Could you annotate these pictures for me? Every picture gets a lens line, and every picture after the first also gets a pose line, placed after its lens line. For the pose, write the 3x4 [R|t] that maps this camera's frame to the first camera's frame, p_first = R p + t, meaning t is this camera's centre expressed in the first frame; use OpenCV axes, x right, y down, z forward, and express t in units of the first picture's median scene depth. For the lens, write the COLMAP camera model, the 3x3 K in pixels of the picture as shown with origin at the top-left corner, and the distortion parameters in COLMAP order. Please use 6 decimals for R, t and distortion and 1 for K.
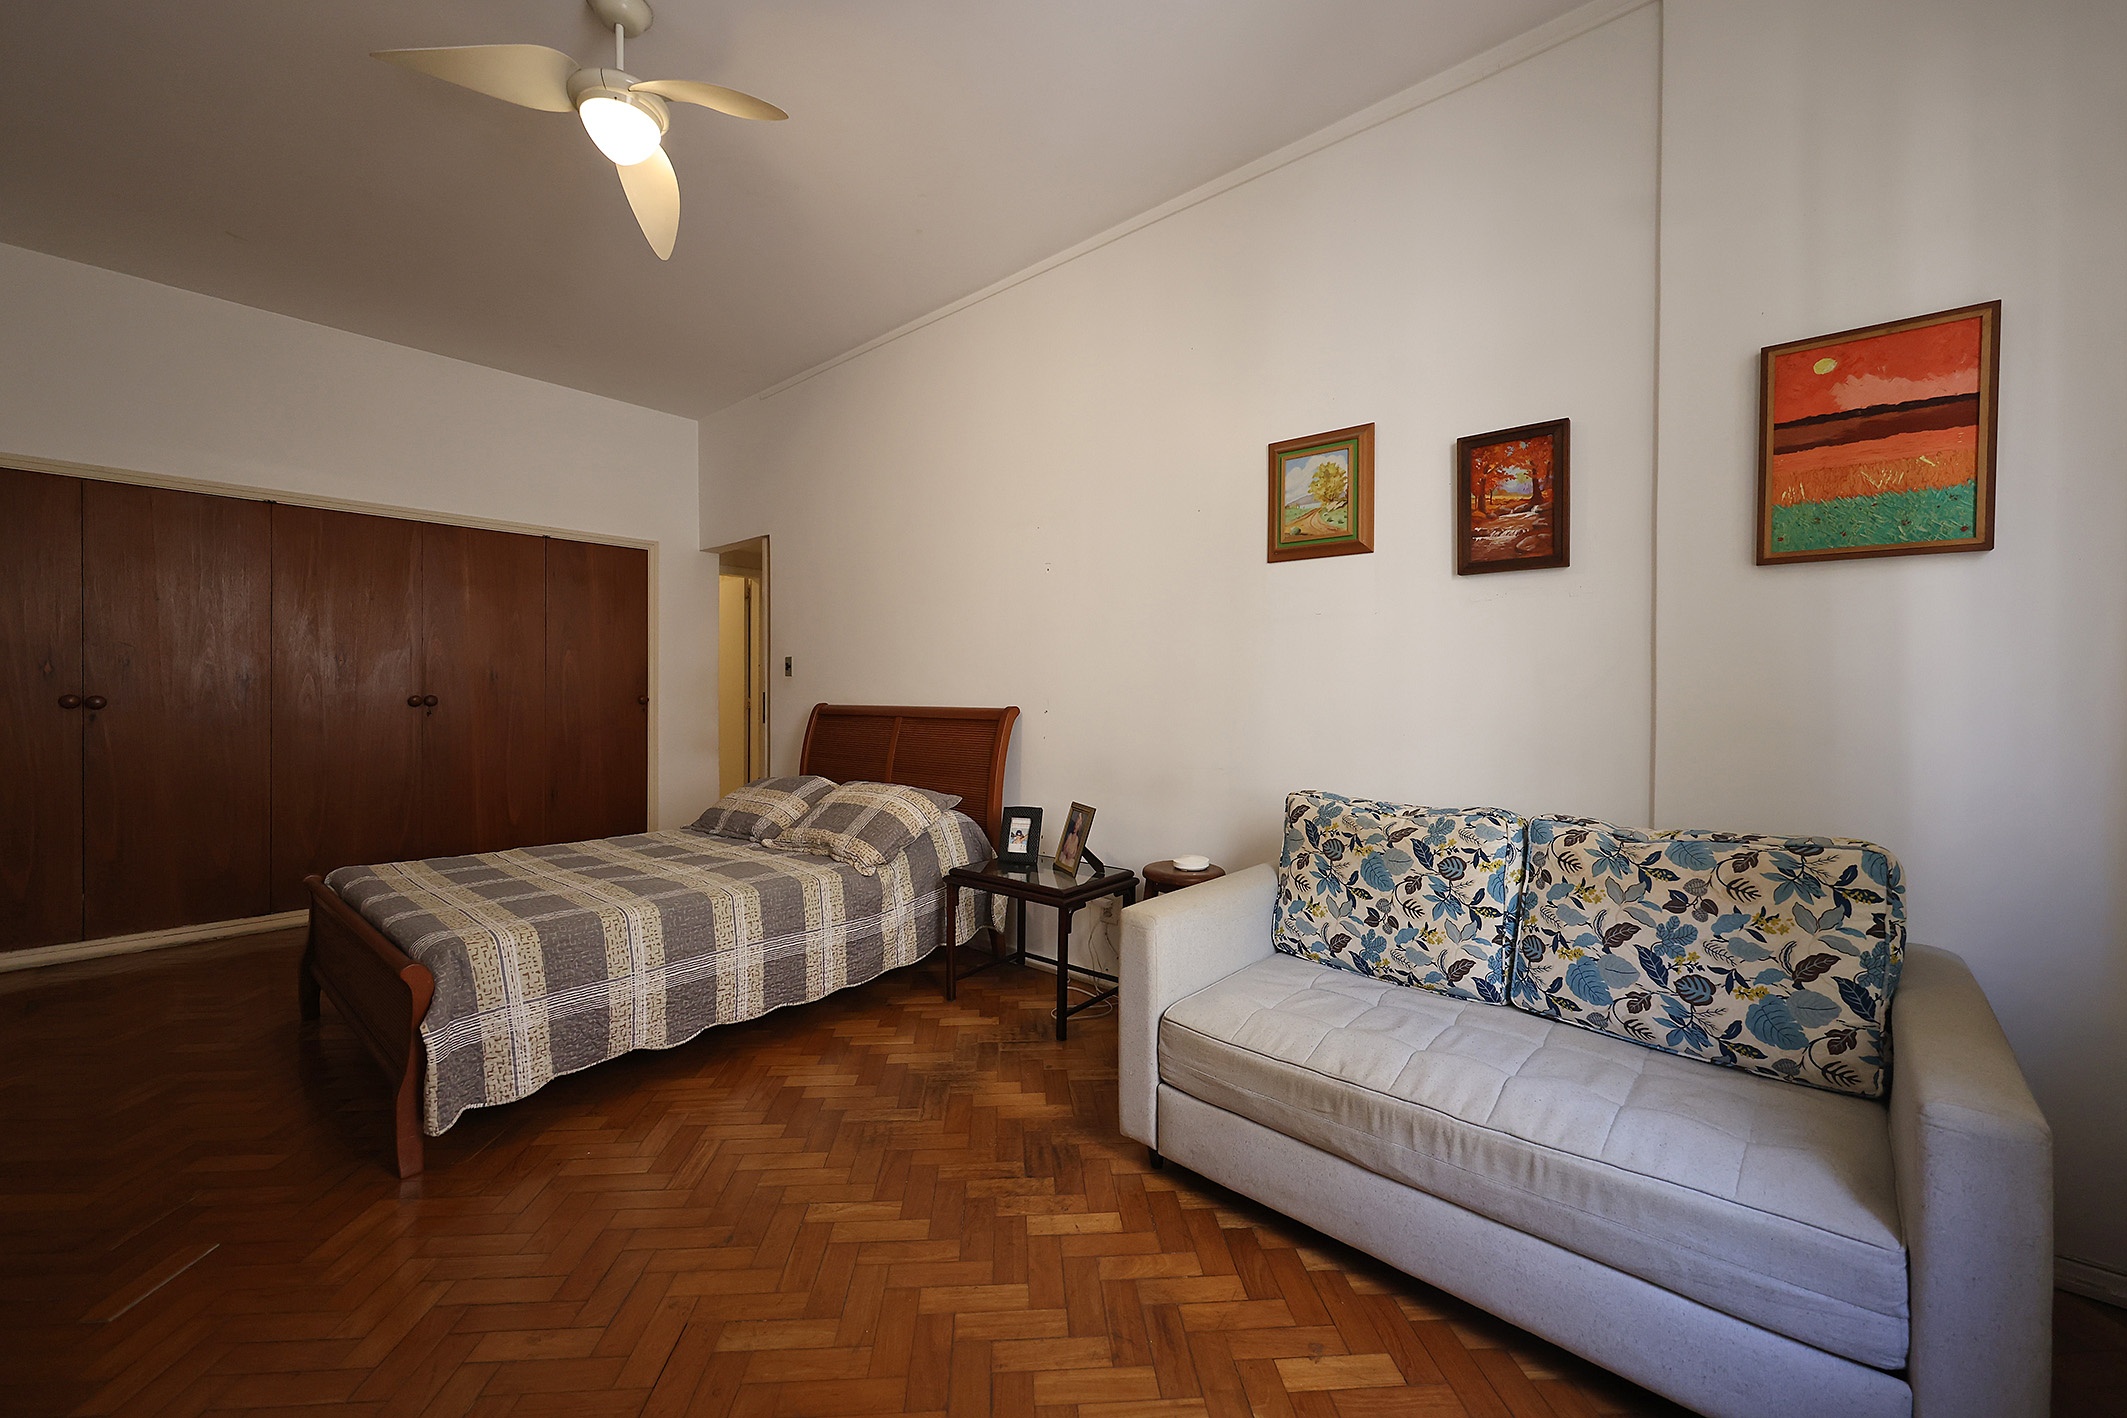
lens RADIAL K [[833.8, 0, 1063.1], [0, 833.8, 693.1], [0, 0, 1]] dist [0.003581, 0.000355]
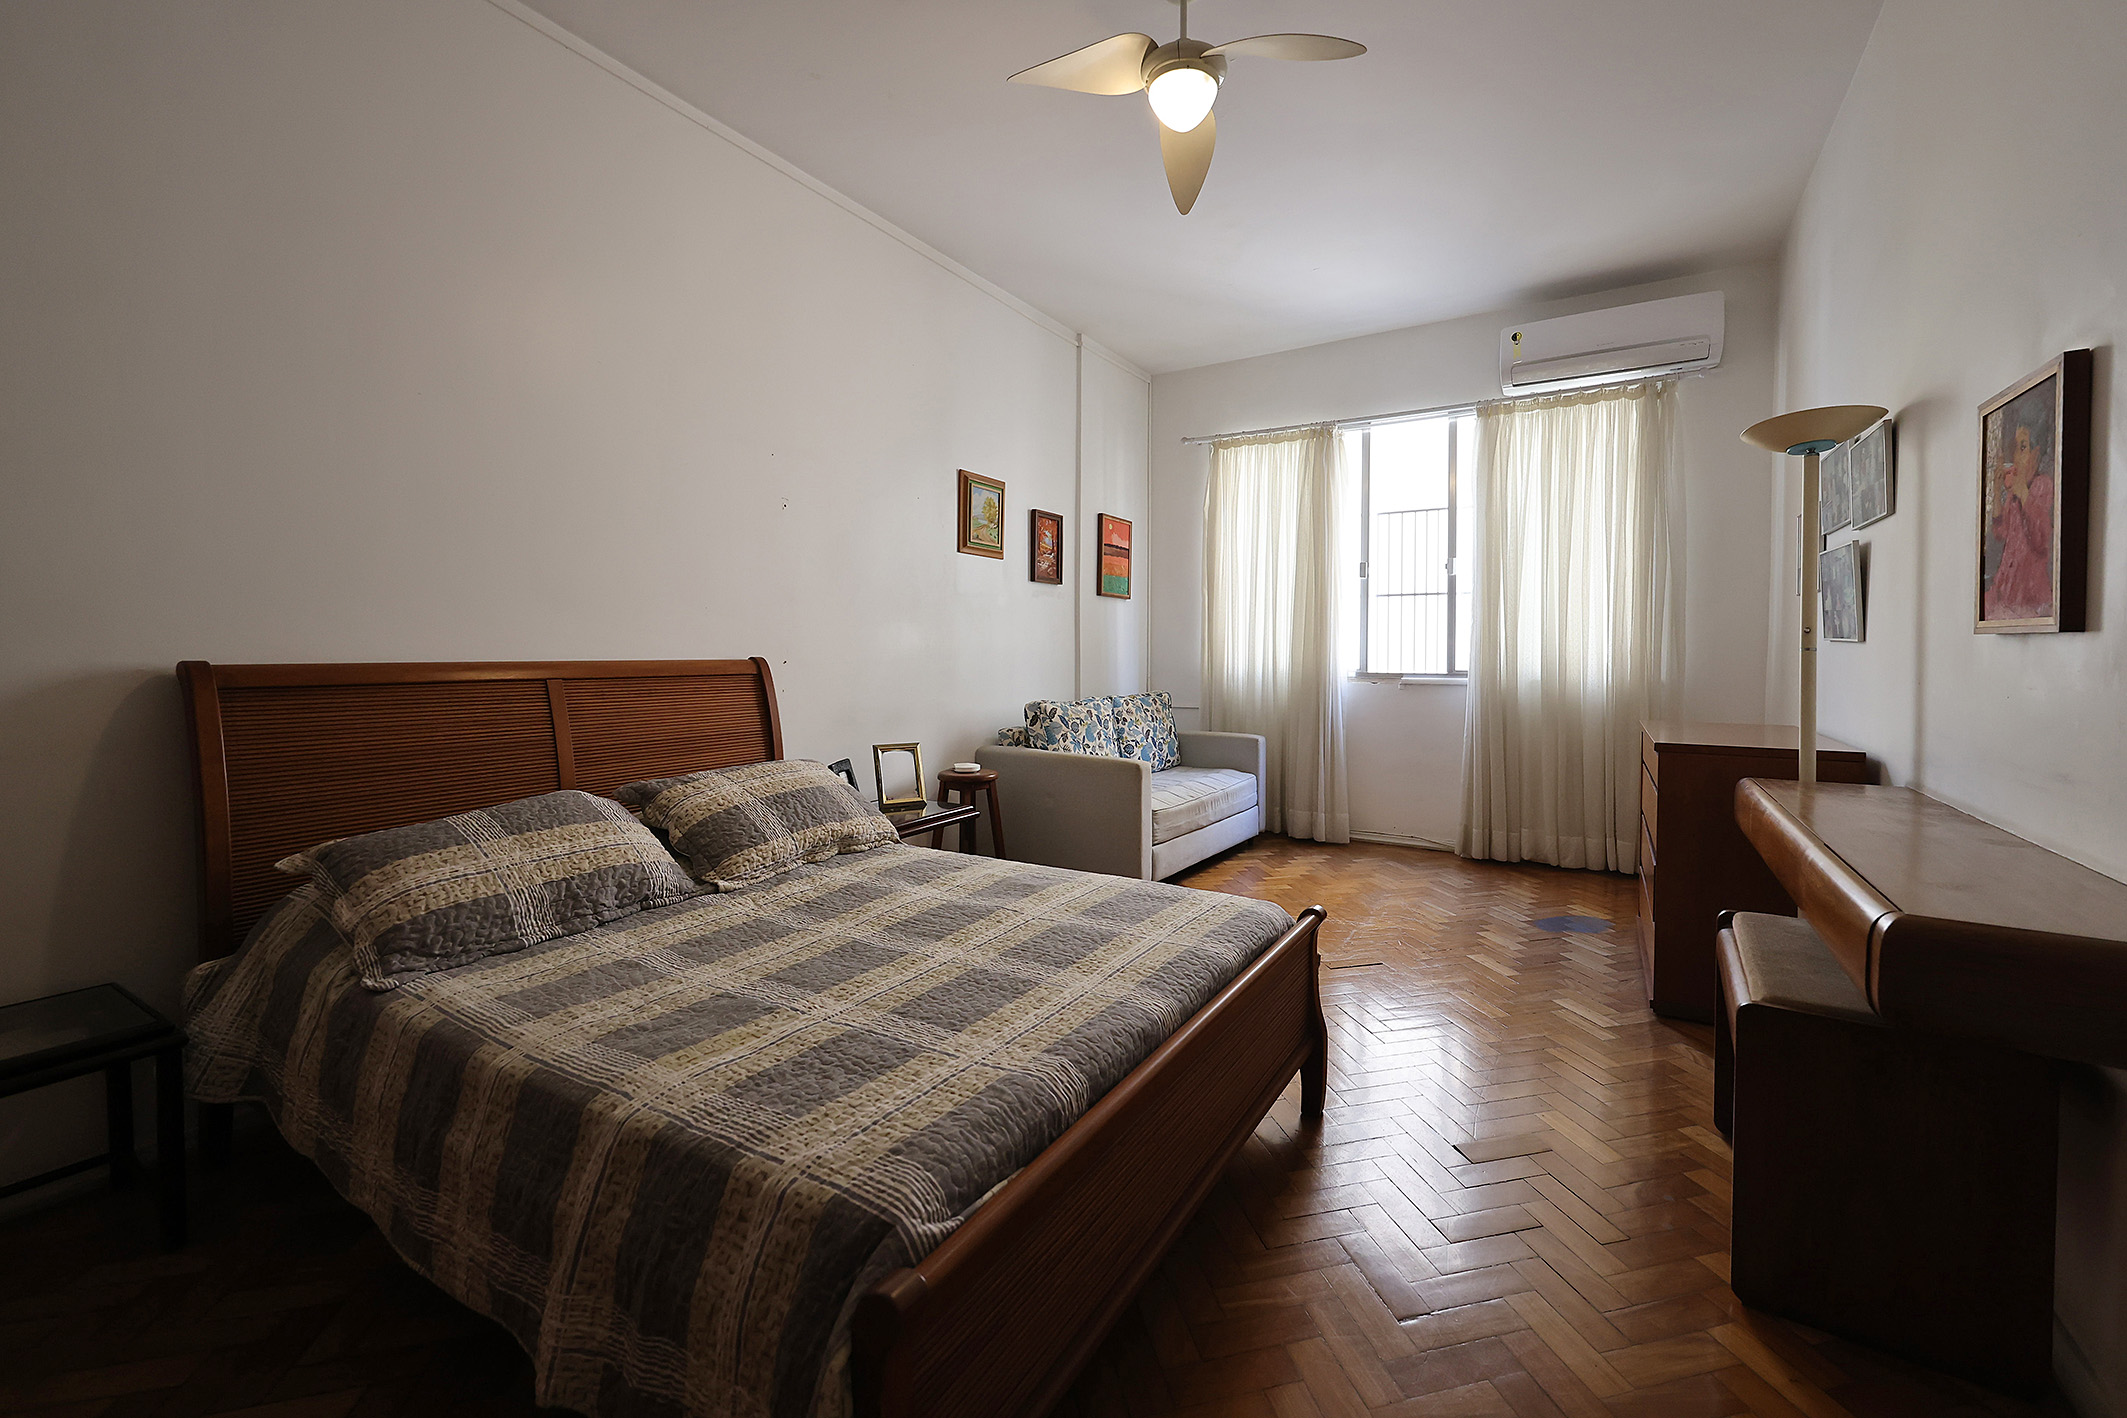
lens RADIAL K [[833.8, 0, 1105.3], [0, 833.8, 662.5], [0, 0, 1]] dist [0.003581, 0.000355]
pose [[-0.184241, -0.015128, 0.982765, -1.462445], [0.000470, 0.999880, 0.015479, 0.013673], [-0.982881, 0.003314, -0.184212, 1.231583]]
